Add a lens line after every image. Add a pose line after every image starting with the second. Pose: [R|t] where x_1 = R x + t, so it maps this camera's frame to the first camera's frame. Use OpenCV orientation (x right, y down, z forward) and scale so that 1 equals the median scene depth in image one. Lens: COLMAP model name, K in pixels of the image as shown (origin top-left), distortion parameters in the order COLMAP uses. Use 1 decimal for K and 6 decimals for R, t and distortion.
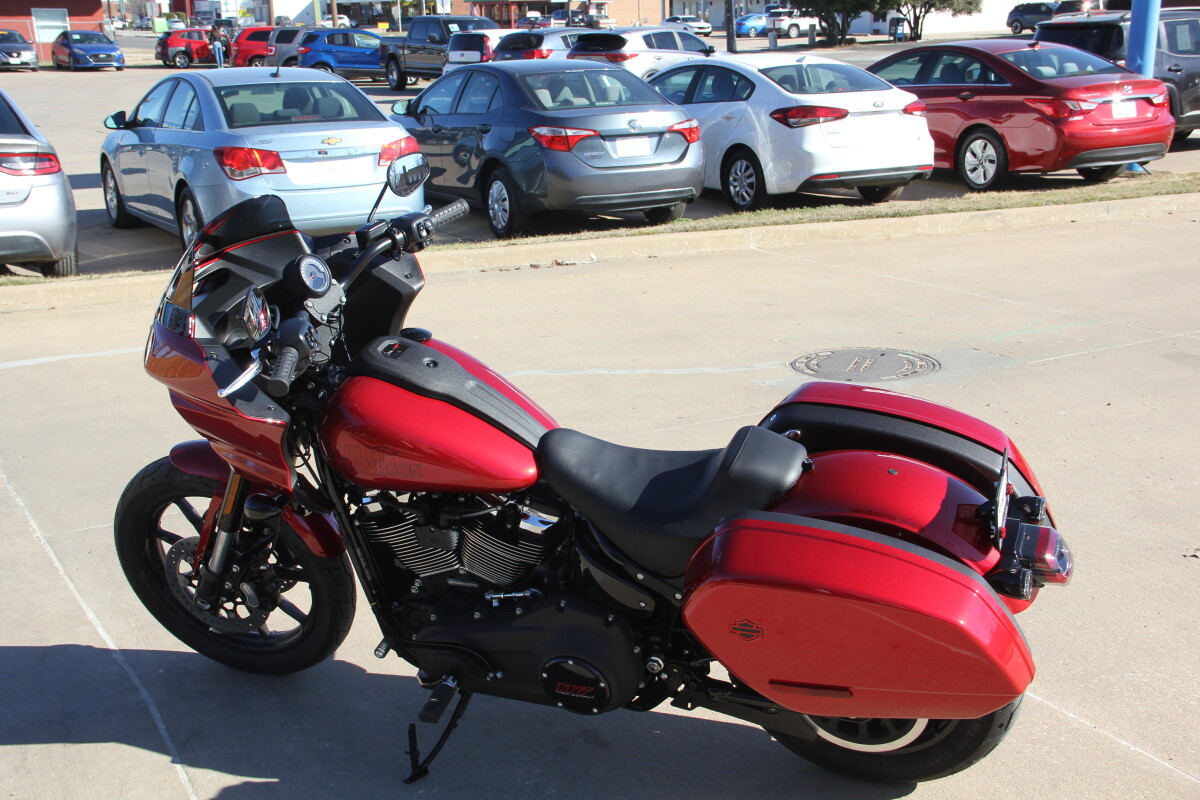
lens RADIAL K [[1415.8, 0, 593.1], [0, 1415.8, 401.9], [0, 0, 1]] dist [-0.026352, 0.336952]
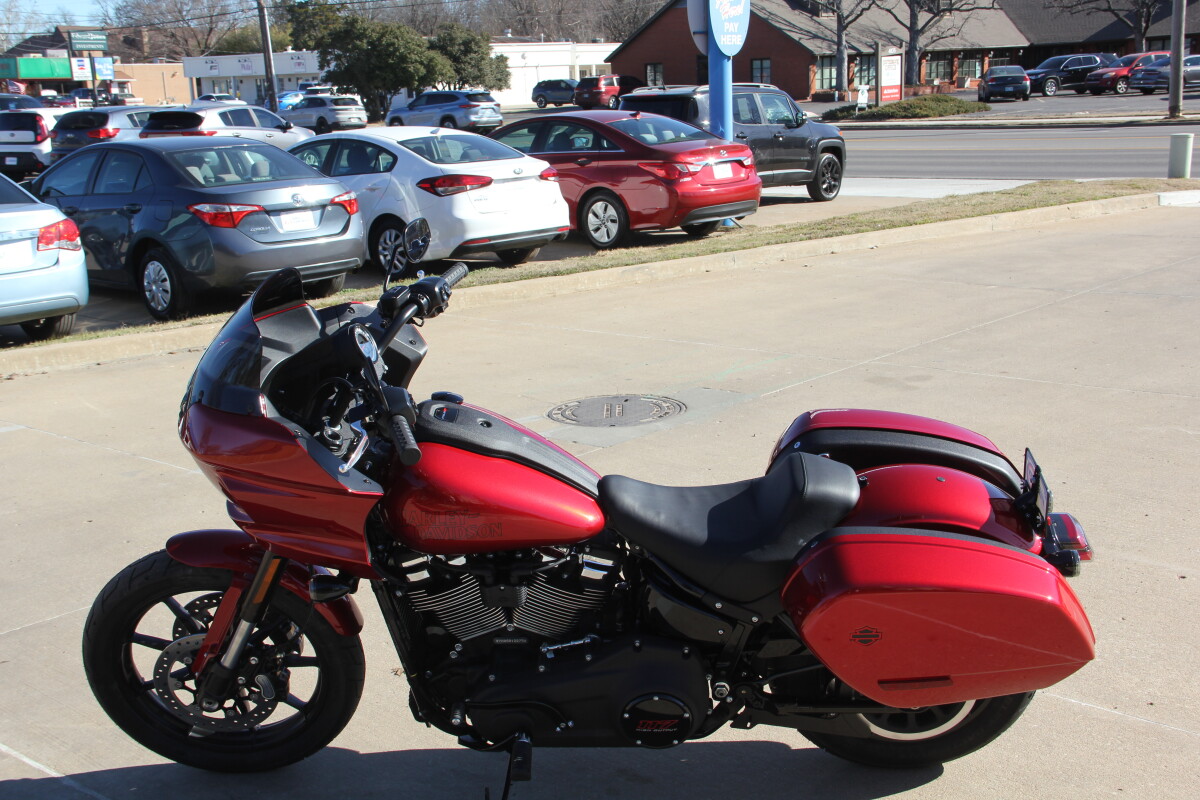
lens RADIAL K [[1394.6, 0, 587.3], [0, 1394.6, 403.7], [0, 0, 1]] dist [-0.035332, 0.329499]
pose [[0.947760, -0.083179, 0.307947, -0.089281], [0.097422, 0.994756, -0.031142, -0.000791], [-0.303742, 0.059516, 0.950894, 0.008706]]
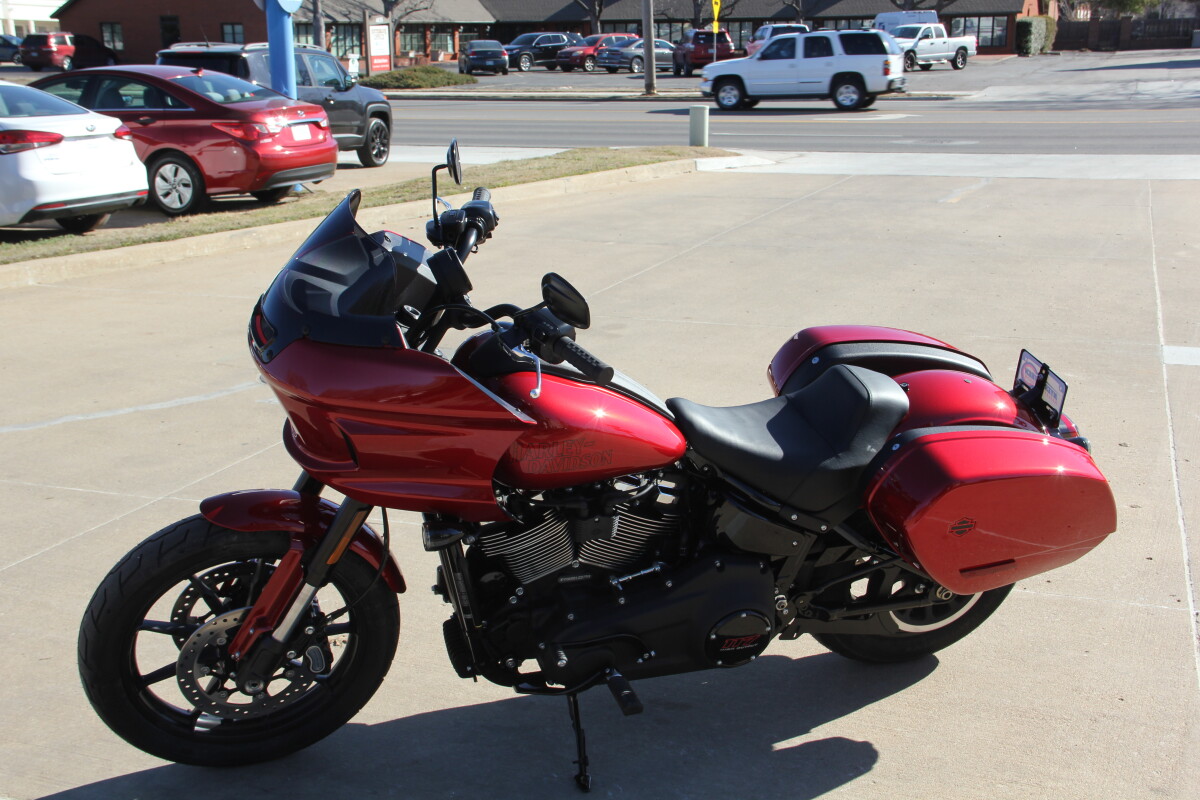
lens RADIAL K [[1415.8, 0, 593.1], [0, 1415.8, 401.9], [0, 0, 1]] dist [-0.026352, 0.336952]
pose [[0.762899, -0.142029, 0.630725, -0.182266], [0.157808, 0.986971, 0.031373, -0.005078], [-0.626963, 0.075599, 0.775372, 0.062774]]
